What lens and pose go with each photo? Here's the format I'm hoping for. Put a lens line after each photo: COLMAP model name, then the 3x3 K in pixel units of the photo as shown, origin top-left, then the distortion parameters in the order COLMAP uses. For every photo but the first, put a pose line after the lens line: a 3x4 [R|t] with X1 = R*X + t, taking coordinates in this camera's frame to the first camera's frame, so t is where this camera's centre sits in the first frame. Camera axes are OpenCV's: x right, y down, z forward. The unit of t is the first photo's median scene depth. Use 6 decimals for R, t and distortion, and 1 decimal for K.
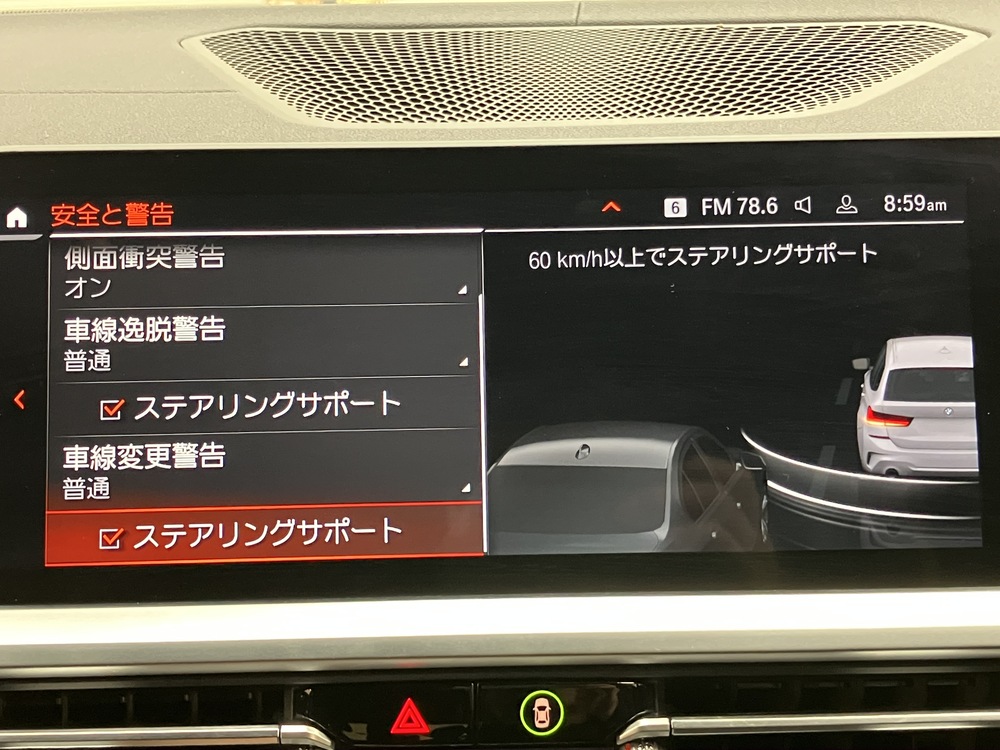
lens RADIAL K [[1386.3, 0, 486.4], [0, 1386.3, 369.4], [0, 0, 1]] dist [0.009232, 0.000000]
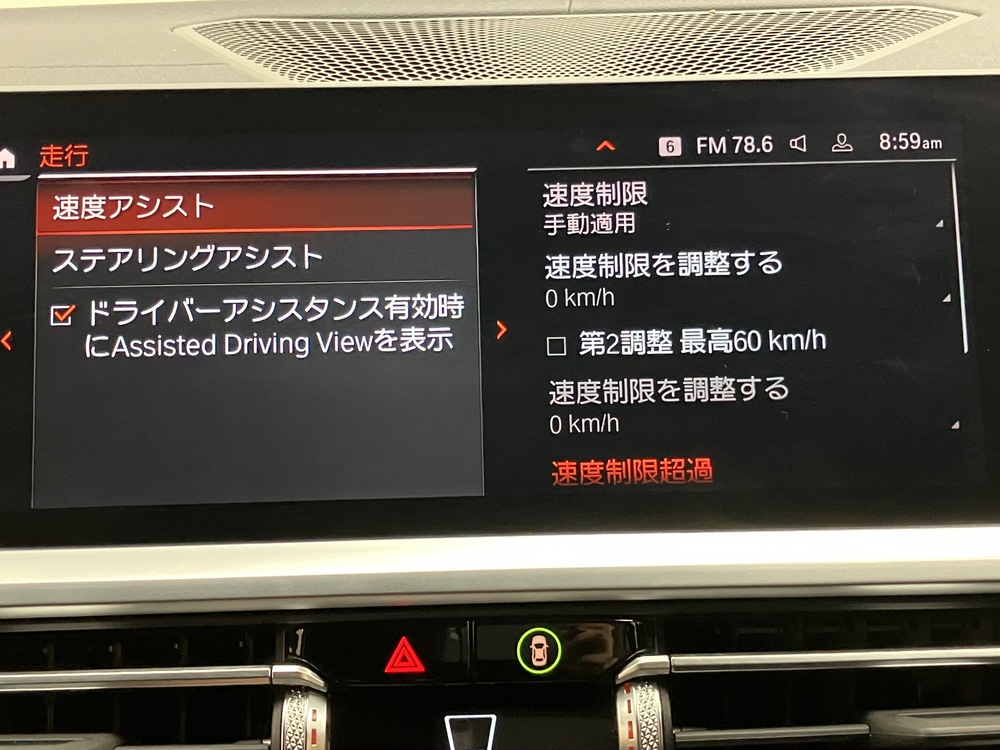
lens RADIAL K [[1386.3, 0, 493.6], [0, 1386.3, 379.6], [0, 0, 1]] dist [0.009232, 0.000000]
pose [[0.999946, -0.005840, 0.008584, 0.000519], [0.006121, 0.999433, -0.033110, 0.082283], [-0.008386, 0.033161, 0.999415, 0.014012]]
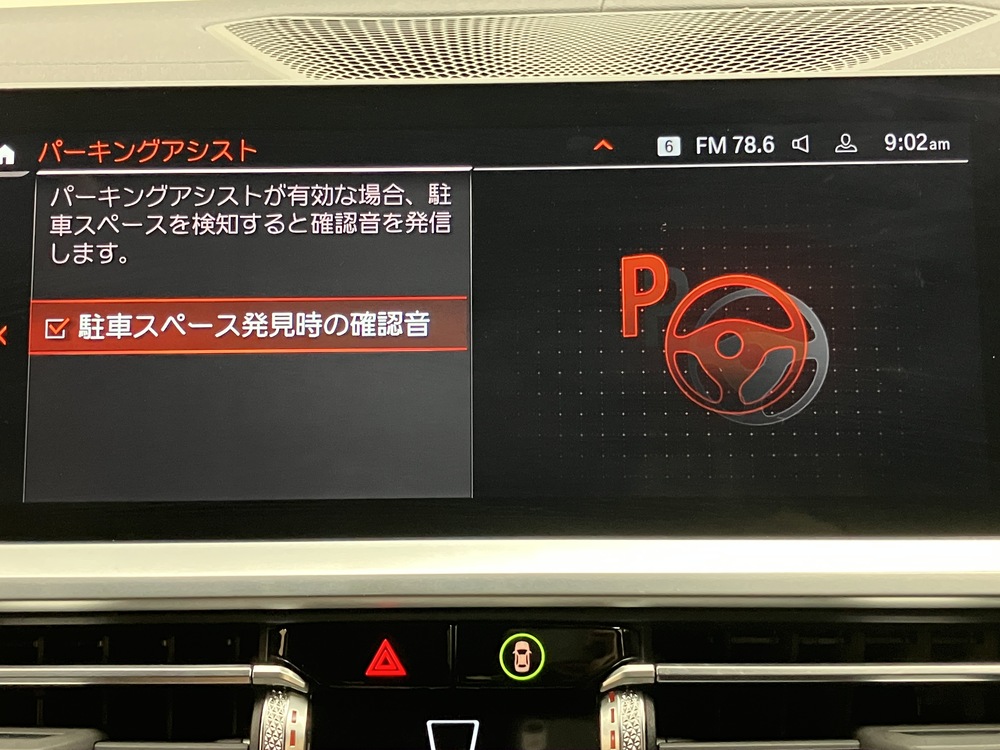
lens RADIAL K [[1386.3, 0, 499.2], [0, 1386.3, 368.3], [0, 0, 1]] dist [0.009232, 0.000000]
pose [[0.999138, 0.007101, -0.040899, 0.057855], [-0.008707, 0.999193, -0.039214, 0.079083], [0.040587, 0.039536, 0.998393, 0.025508]]
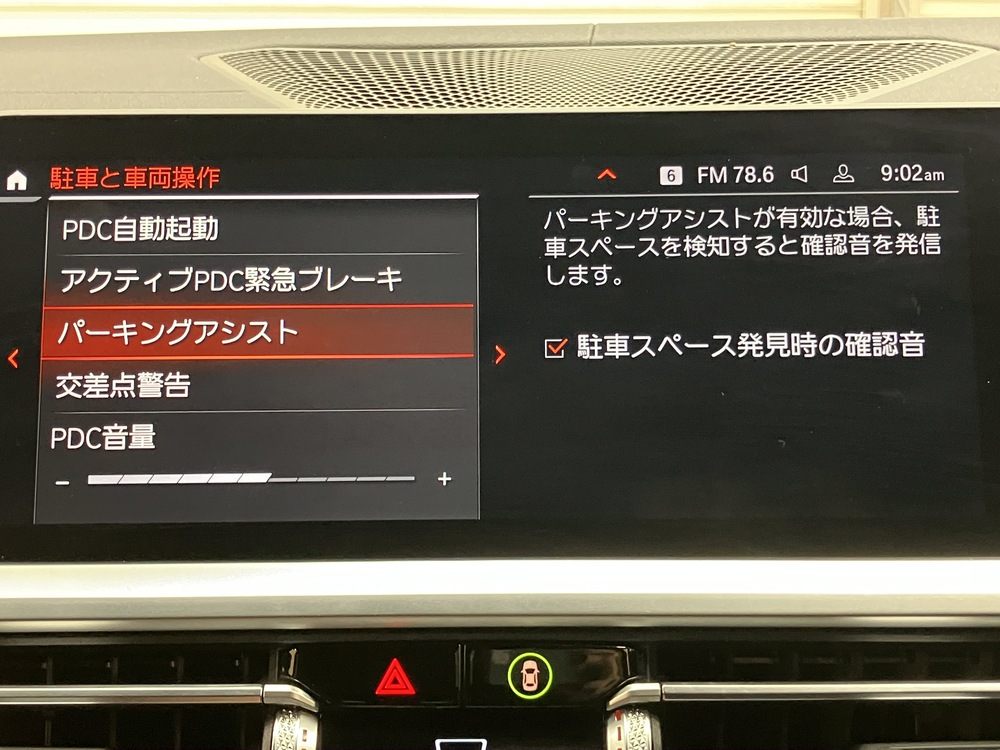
lens RADIAL K [[1386.3, 0, 493.8], [0, 1386.3, 373.5], [0, 0, 1]] dist [0.009232, 0.000000]
pose [[0.999723, 0.009096, -0.021695, 0.031415], [-0.010376, 0.998168, -0.059615, 0.086714], [0.021113, 0.059824, 0.997986, 0.008080]]
